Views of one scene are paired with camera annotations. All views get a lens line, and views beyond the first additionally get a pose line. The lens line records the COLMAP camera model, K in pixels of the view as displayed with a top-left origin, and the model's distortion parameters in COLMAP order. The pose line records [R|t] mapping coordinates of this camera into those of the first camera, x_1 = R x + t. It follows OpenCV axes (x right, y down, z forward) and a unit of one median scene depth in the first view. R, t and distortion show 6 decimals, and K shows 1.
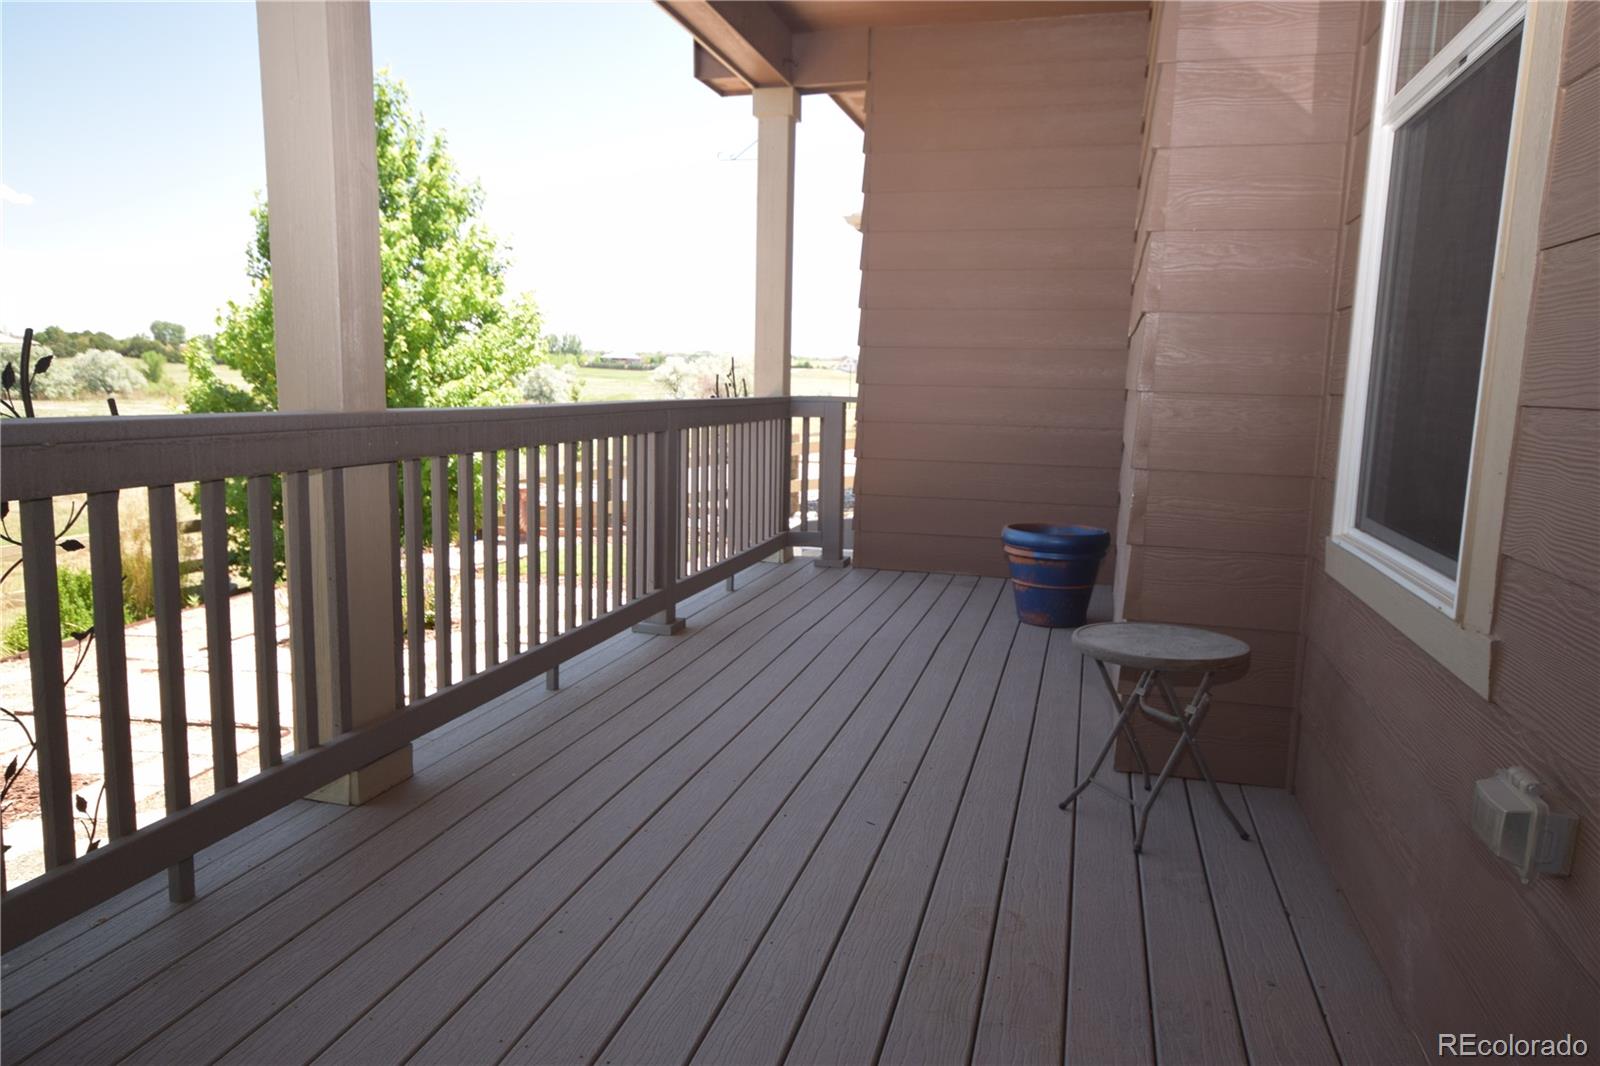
lens RADIAL K [[1086.1, 0, 804.2], [0, 1086.1, 540.5], [0, 0, 1]] dist [0.005043, 0.025171]
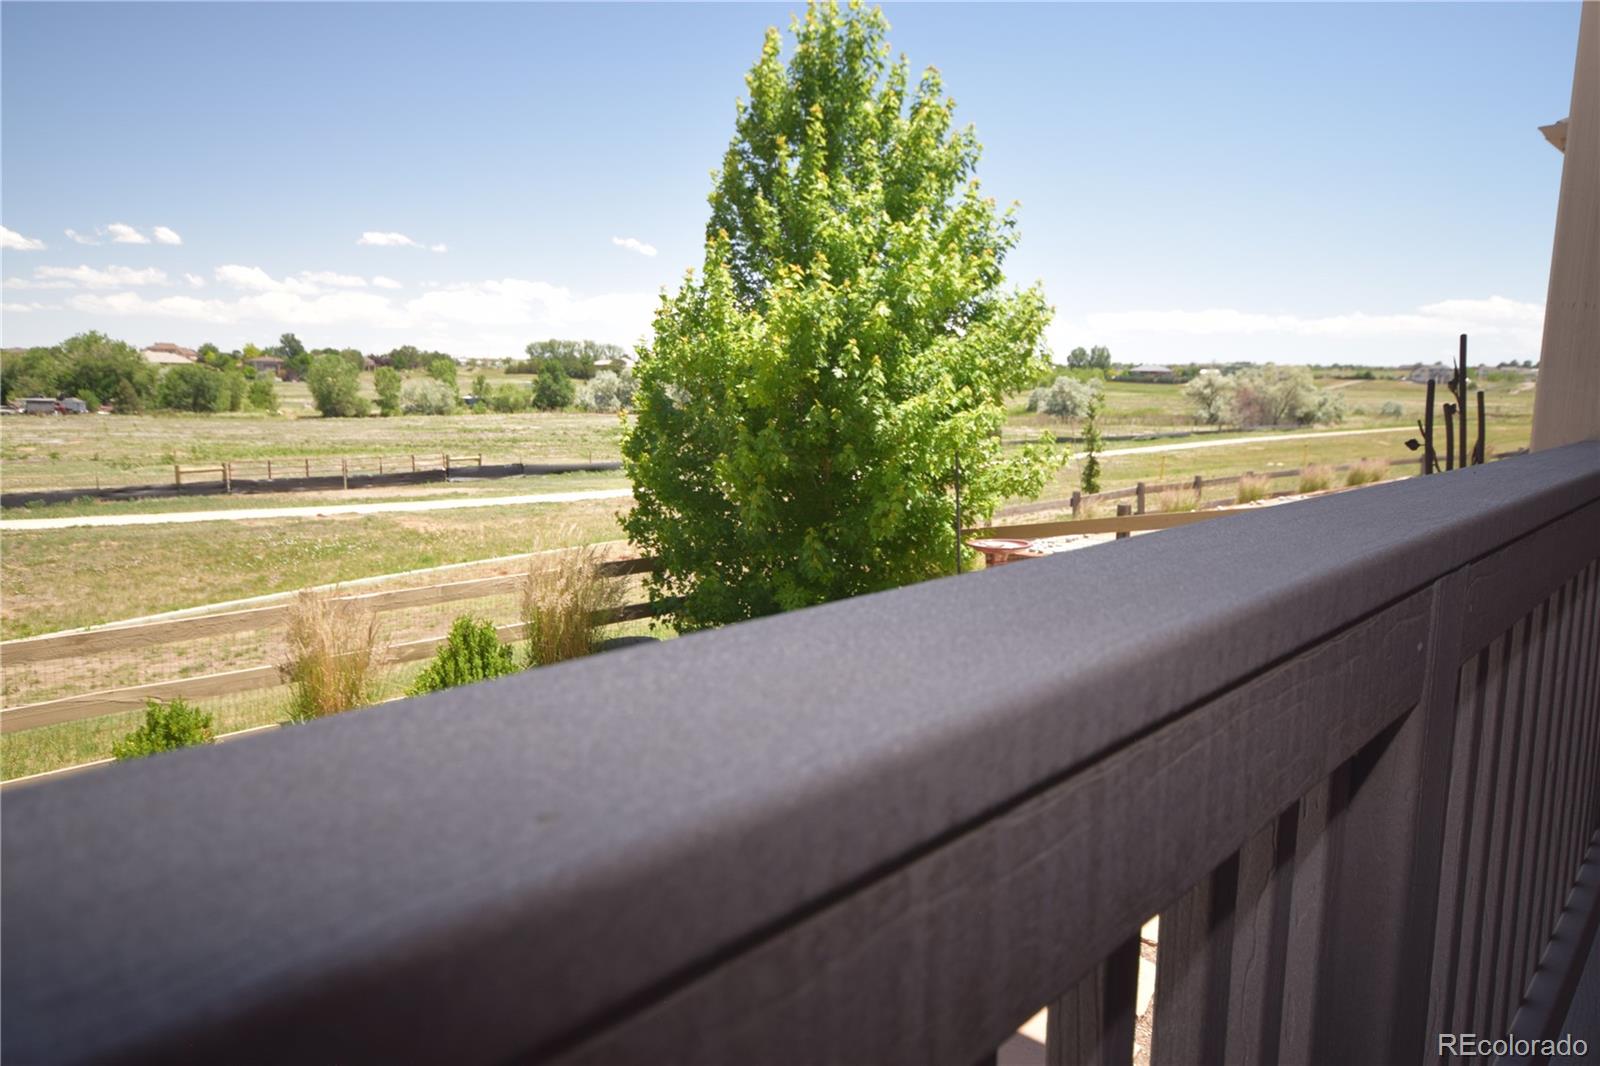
lens RADIAL K [[1086.1, 0, 804.2], [0, 1086.1, 540.5], [0, 0, 1]] dist [0.005043, 0.025171]
pose [[0.891584, 0.056735, -0.449287, -0.048046], [-0.062524, 0.998042, 0.001957, -0.043396], [0.448518, 0.026346, 0.893385, 0.288503]]
